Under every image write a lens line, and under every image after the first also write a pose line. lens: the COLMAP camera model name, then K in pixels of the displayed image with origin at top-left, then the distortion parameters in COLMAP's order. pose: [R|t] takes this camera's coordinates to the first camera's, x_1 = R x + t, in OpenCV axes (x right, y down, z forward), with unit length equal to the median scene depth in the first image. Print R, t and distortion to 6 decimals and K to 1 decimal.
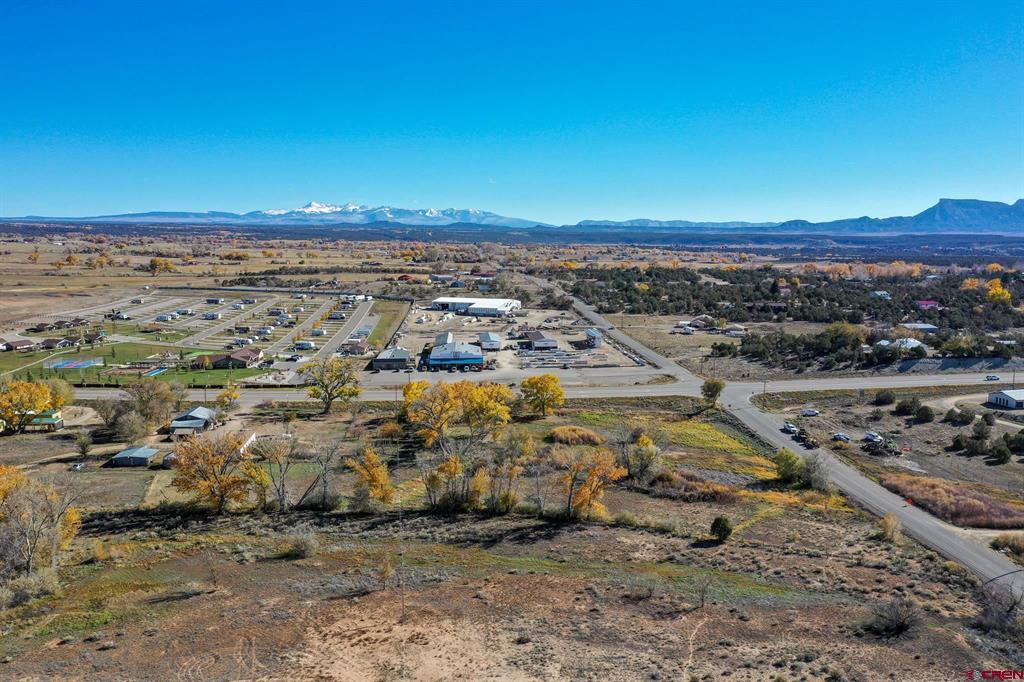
lens RADIAL K [[811.5, 0, 508.2], [0, 811.5, 318.7], [0, 0, 1]] dist [-0.003534, 0.000835]
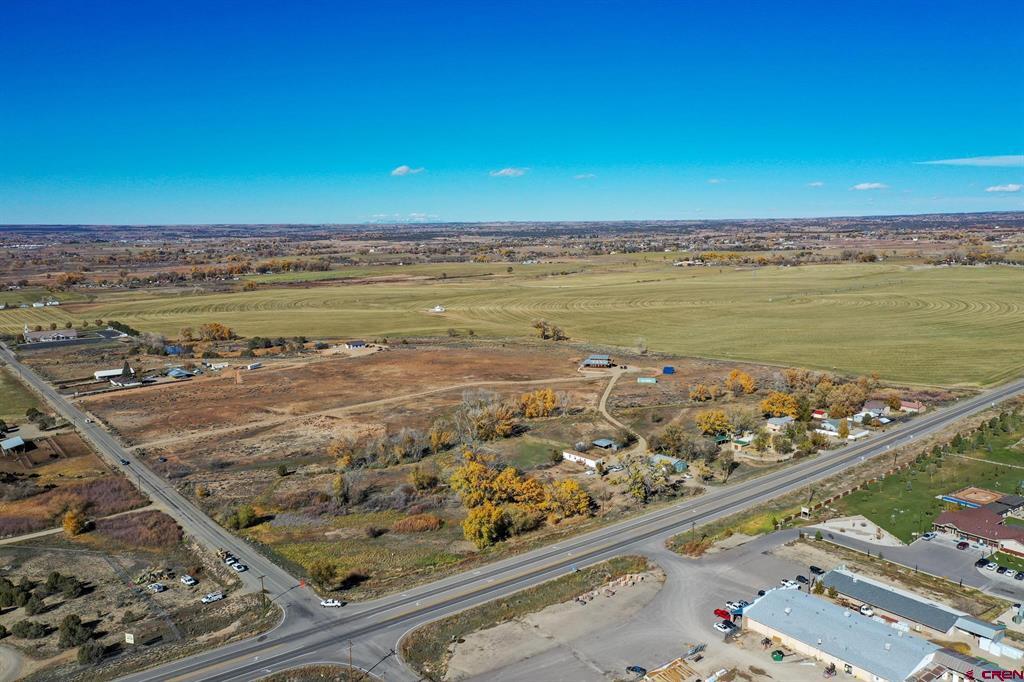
lens RADIAL K [[811.5, 0, 508.2], [0, 811.5, 318.7], [0, 0, 1]] dist [-0.003534, 0.000835]
pose [[-0.826021, 0.077449, -0.558293, 0.623908], [-0.042427, 0.979161, 0.198607, -0.400651], [0.562040, 0.187740, -0.805521, 1.992435]]
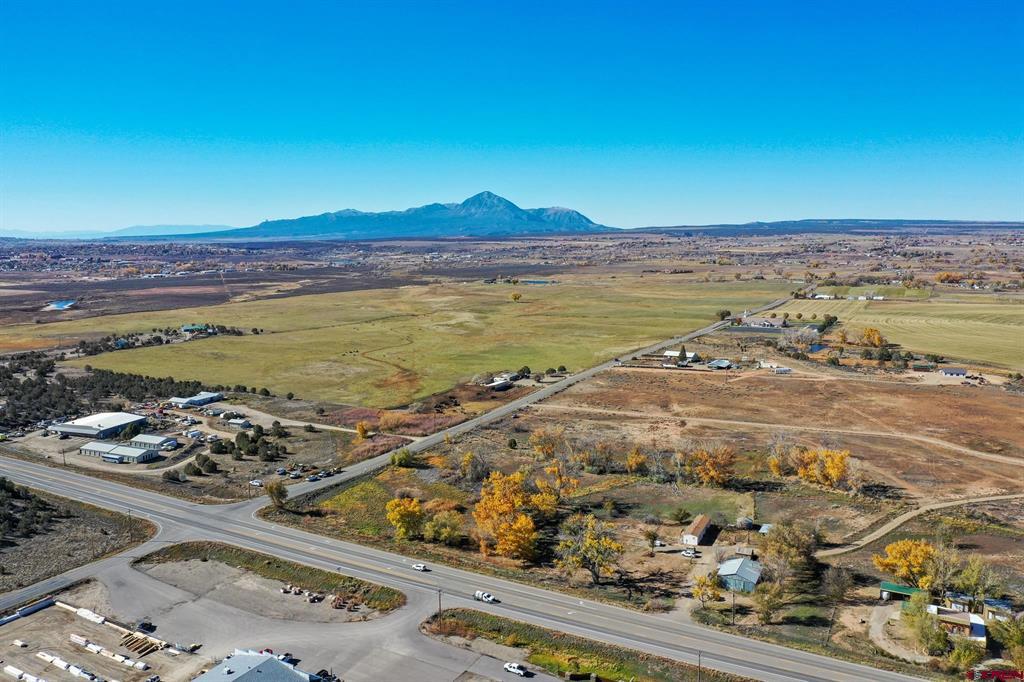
lens RADIAL K [[811.5, 0, 508.2], [0, 811.5, 318.7], [0, 0, 1]] dist [-0.003534, 0.000835]
pose [[-0.840746, -0.050879, 0.539033, -0.677608], [0.061719, 0.980079, 0.188774, -0.379496], [-0.537900, 0.191979, -0.820858, 1.932732]]
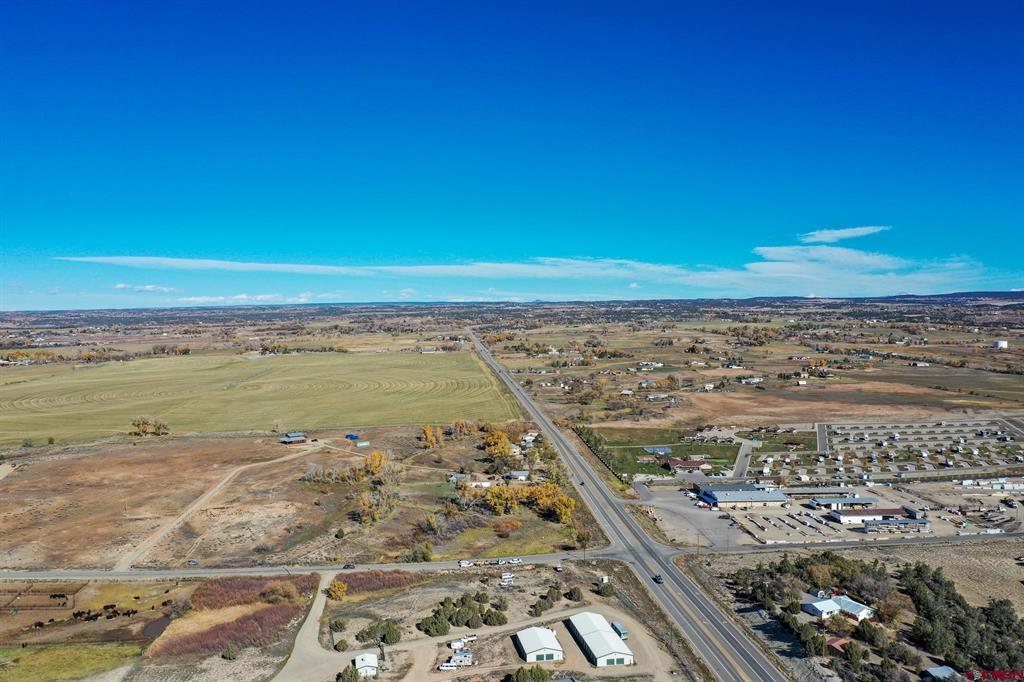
lens RADIAL K [[811.5, 0, 508.2], [0, 811.5, 318.7], [0, 0, 1]] dist [-0.003534, 0.000835]
pose [[0.002699, 0.010917, -0.999937, 1.858769], [-0.094118, 0.995504, 0.010614, -0.328892], [0.995557, 0.094083, 0.003714, 0.953009]]
